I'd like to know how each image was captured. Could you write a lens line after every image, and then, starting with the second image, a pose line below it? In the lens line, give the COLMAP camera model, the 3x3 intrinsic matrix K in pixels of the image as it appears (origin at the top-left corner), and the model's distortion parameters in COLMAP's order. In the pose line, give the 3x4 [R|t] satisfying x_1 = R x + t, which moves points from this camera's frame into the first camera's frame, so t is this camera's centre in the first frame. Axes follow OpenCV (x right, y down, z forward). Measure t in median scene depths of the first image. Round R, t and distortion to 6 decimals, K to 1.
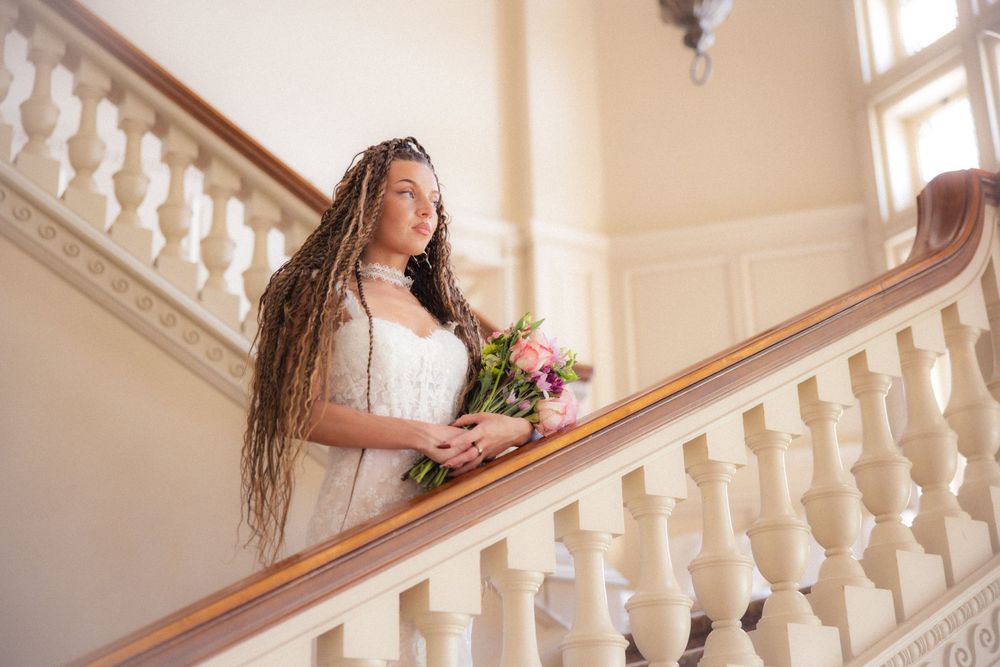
lens RADIAL K [[1494.9, 0, 499.6], [0, 1494.9, 274.0], [0, 0, 1]] dist [0.034127, -0.042233]
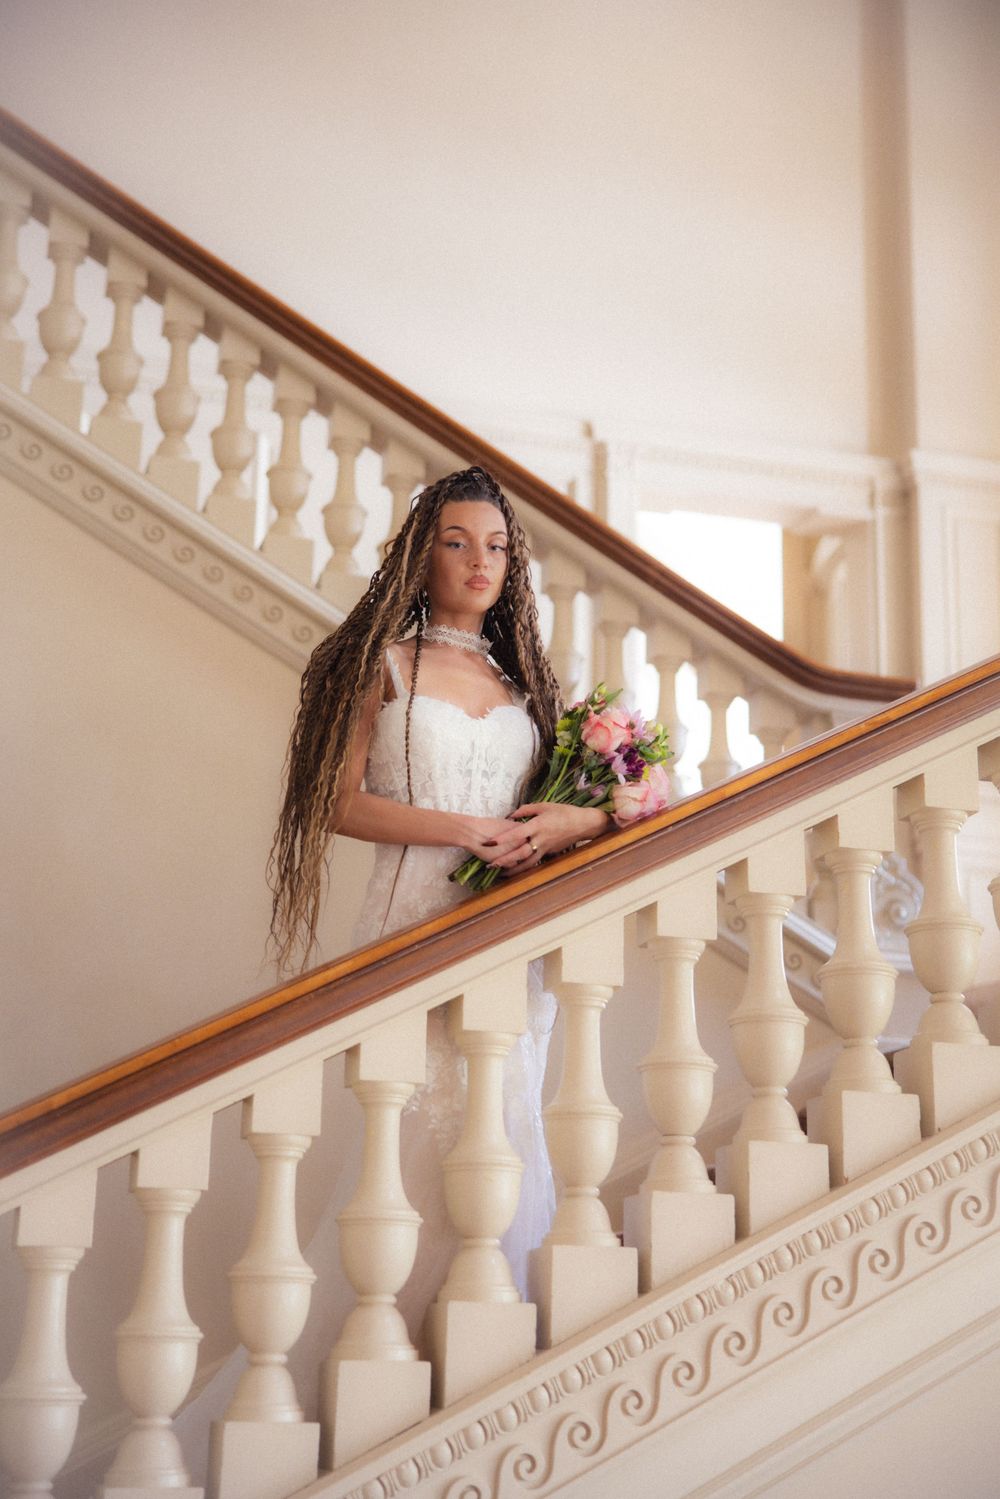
lens RADIAL K [[2239.0, 0, 489.2], [0, 2239.0, 742.0], [0, 0, 1]] dist [0.042143, -0.044751]
pose [[0.959893, -0.020292, -0.279630, 0.316401], [0.055753, 0.991274, 0.119448, -0.097064], [0.274766, -0.130248, 0.952649, -0.235917]]
